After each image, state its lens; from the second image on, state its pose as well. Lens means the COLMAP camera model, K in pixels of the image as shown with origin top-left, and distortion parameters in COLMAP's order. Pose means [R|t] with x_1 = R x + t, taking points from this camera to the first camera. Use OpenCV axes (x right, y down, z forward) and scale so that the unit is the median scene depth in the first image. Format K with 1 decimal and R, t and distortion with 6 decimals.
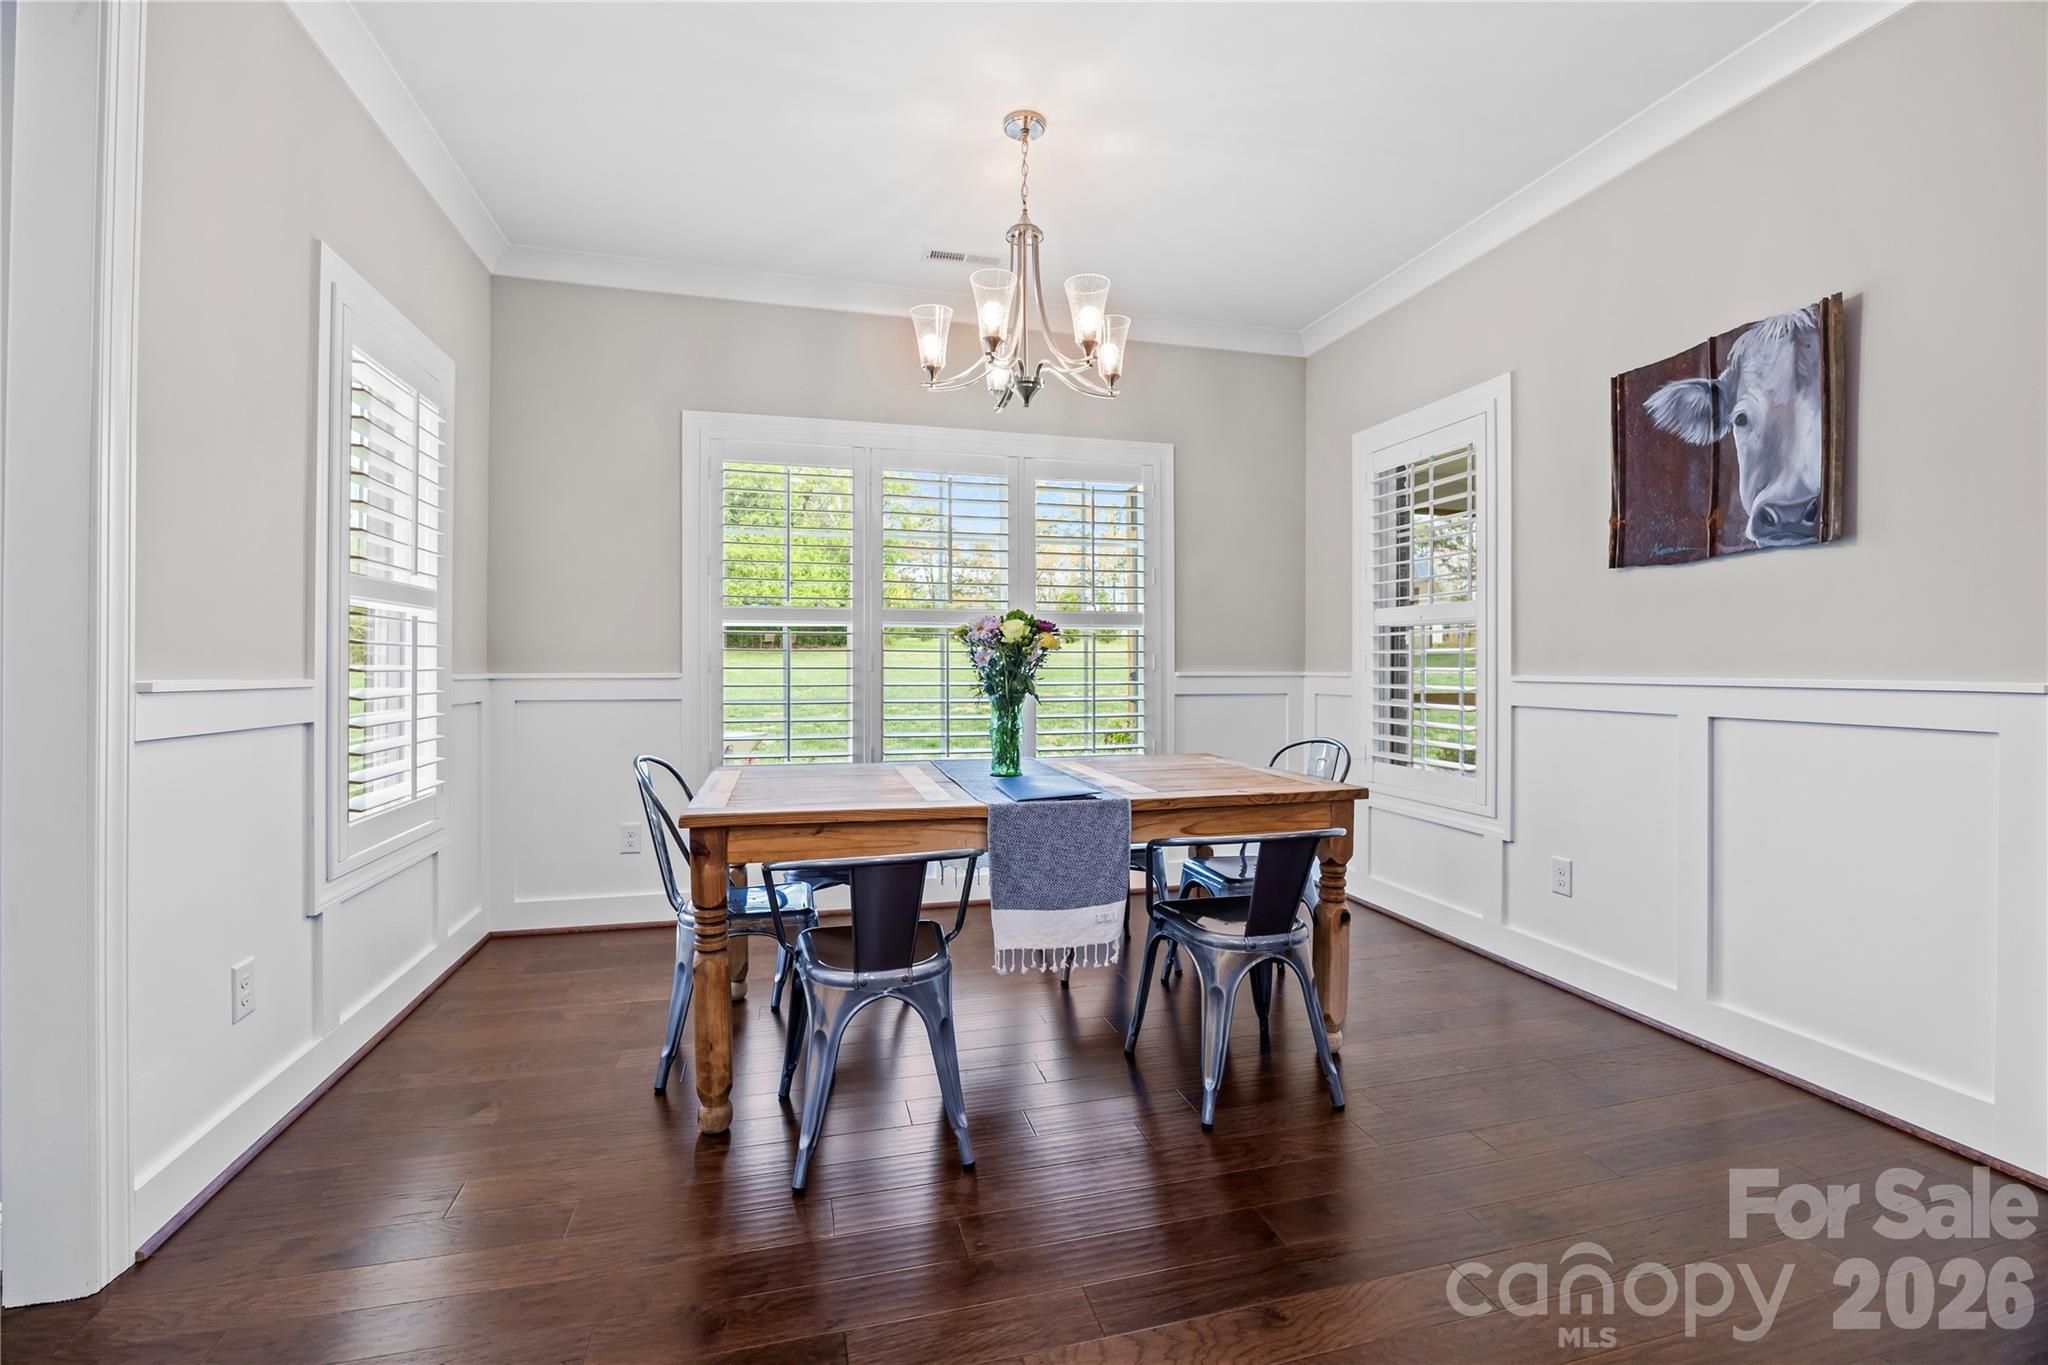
lens RADIAL K [[911.0, 0, 1029.8], [0, 911.0, 667.9], [0, 0, 1]] dist [-0.011052, 0.000969]
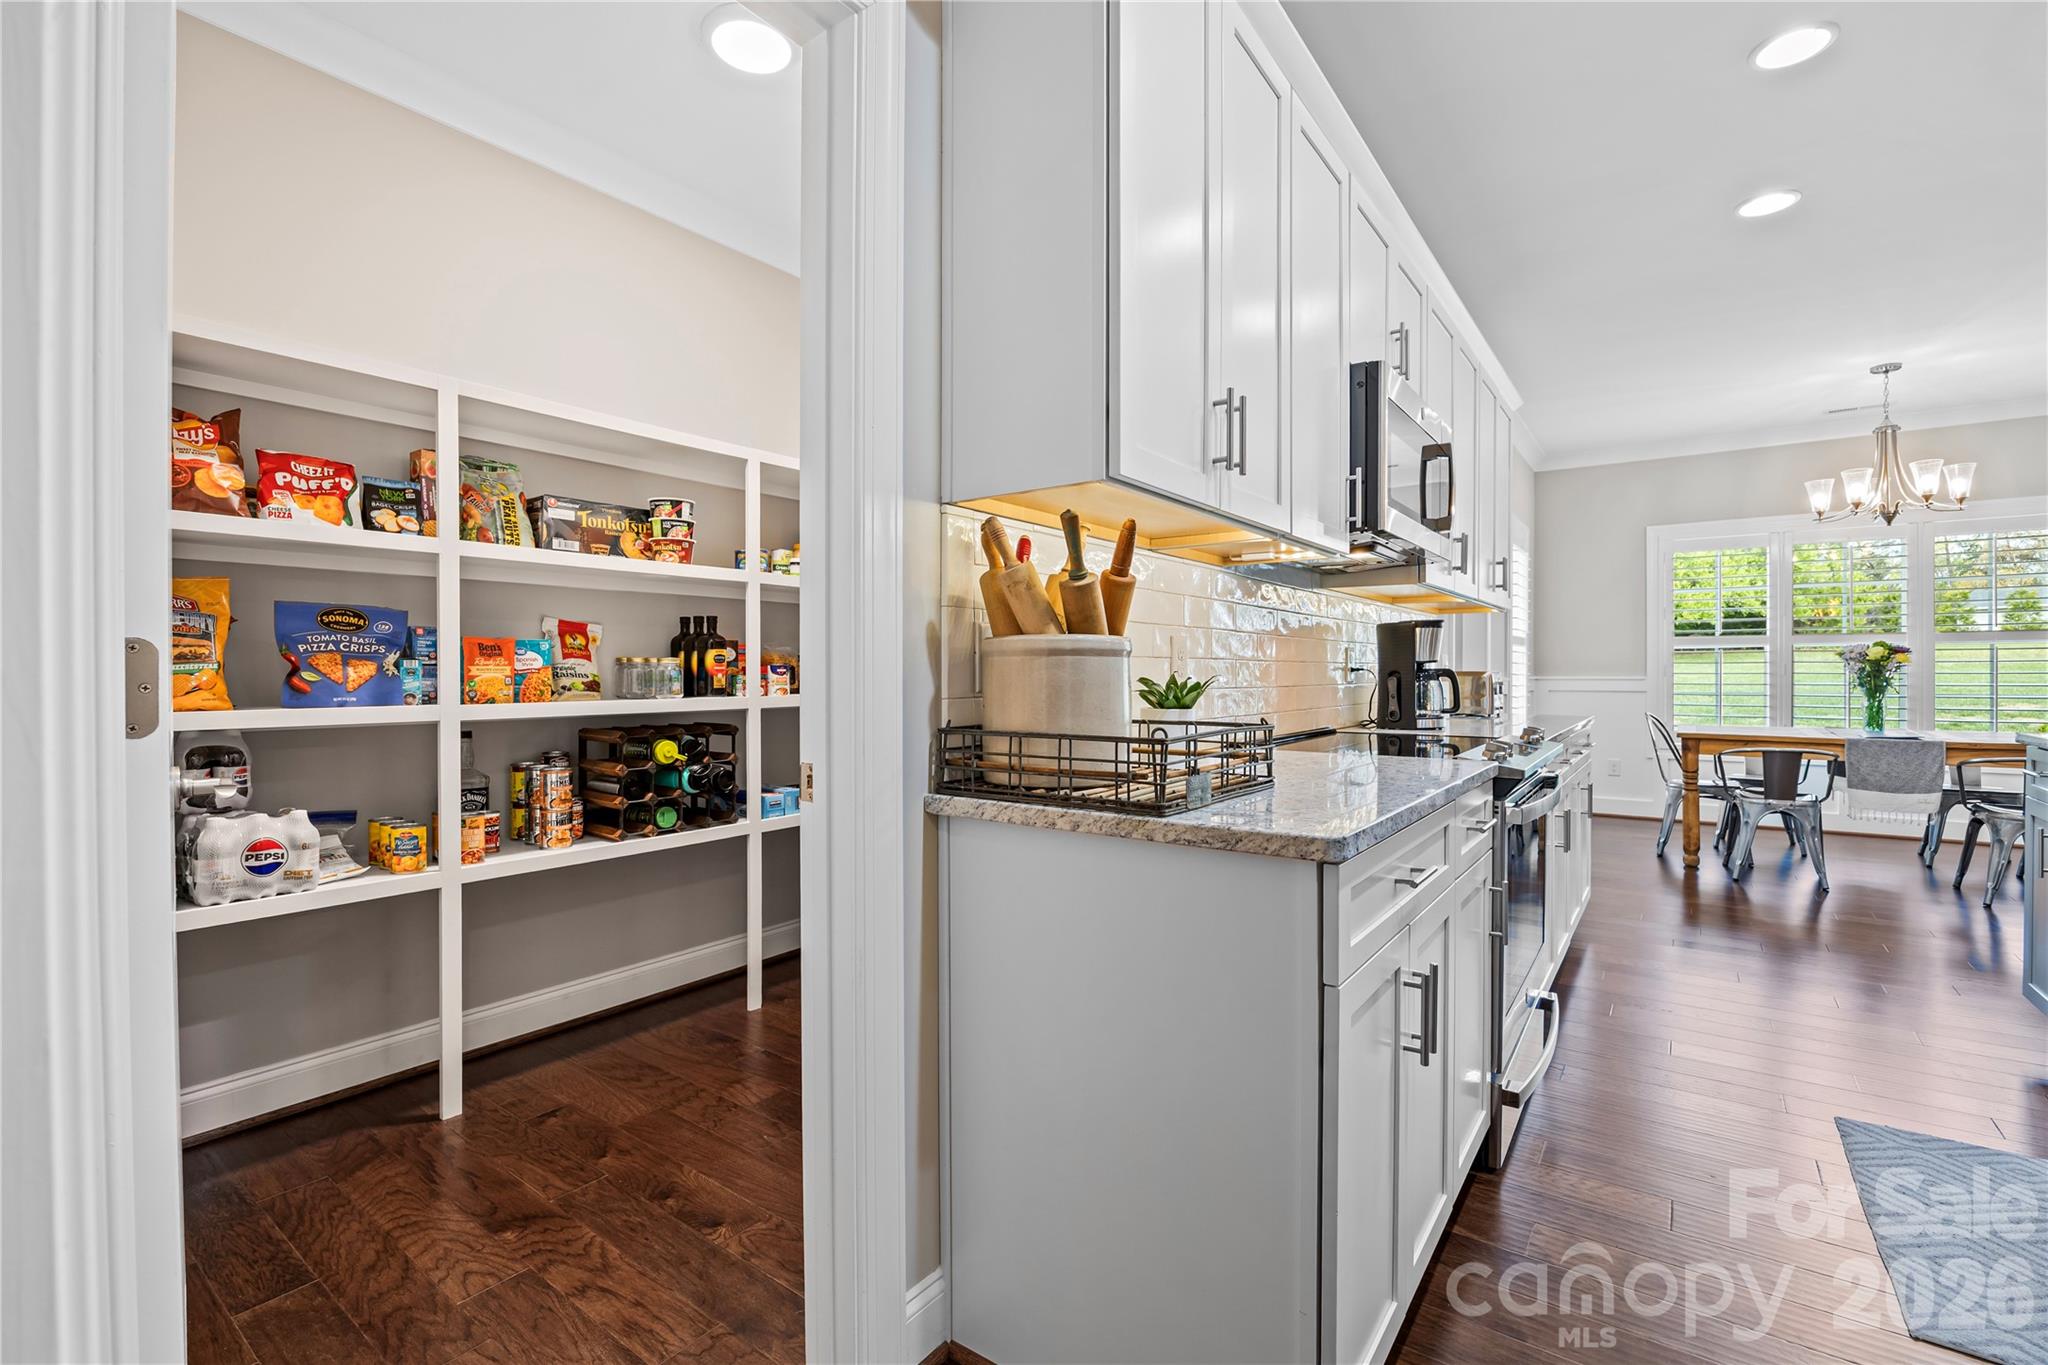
lens RADIAL K [[911.0, 0, 1019.9], [0, 911.0, 683.5], [0, 0, 1]] dist [-0.011052, 0.000969]
pose [[0.627529, 0.004879, -0.778578, 0.312338], [0.004390, 0.999942, 0.009805, -0.004220], [0.778581, -0.009571, 0.627471, -1.465782]]
